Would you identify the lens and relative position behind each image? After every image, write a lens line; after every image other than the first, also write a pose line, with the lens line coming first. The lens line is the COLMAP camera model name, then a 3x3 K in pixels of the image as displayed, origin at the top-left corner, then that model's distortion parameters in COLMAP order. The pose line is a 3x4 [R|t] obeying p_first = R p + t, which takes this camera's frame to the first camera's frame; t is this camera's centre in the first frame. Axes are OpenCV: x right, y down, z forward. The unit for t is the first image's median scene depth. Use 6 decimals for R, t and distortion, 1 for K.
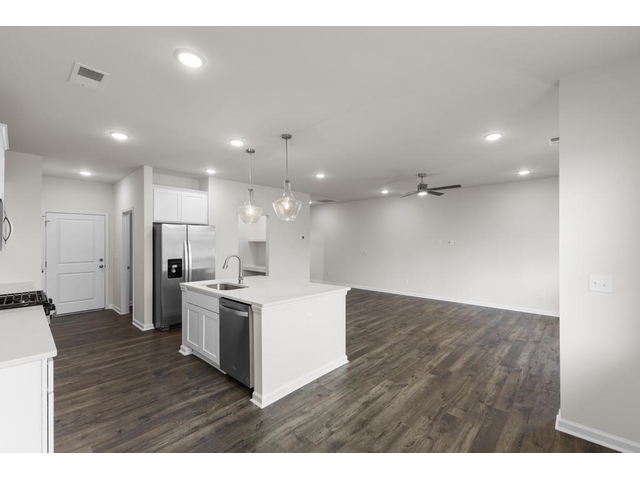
lens RADIAL K [[278.1, 0, 317.7], [0, 278.1, 242.0], [0, 0, 1]] dist [0.003377, -0.002811]
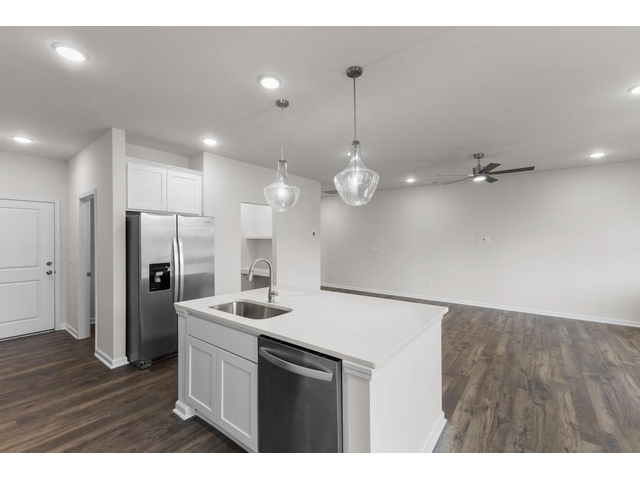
lens RADIAL K [[278.1, 0, 318.1], [0, 278.1, 239.5], [0, 0, 1]] dist [0.003377, -0.002811]
pose [[0.995912, -0.000882, 0.090330, -0.177725], [0.000823, 0.999999, 0.000698, 0.001252], [-0.090330, -0.000621, 0.995912, 0.265061]]
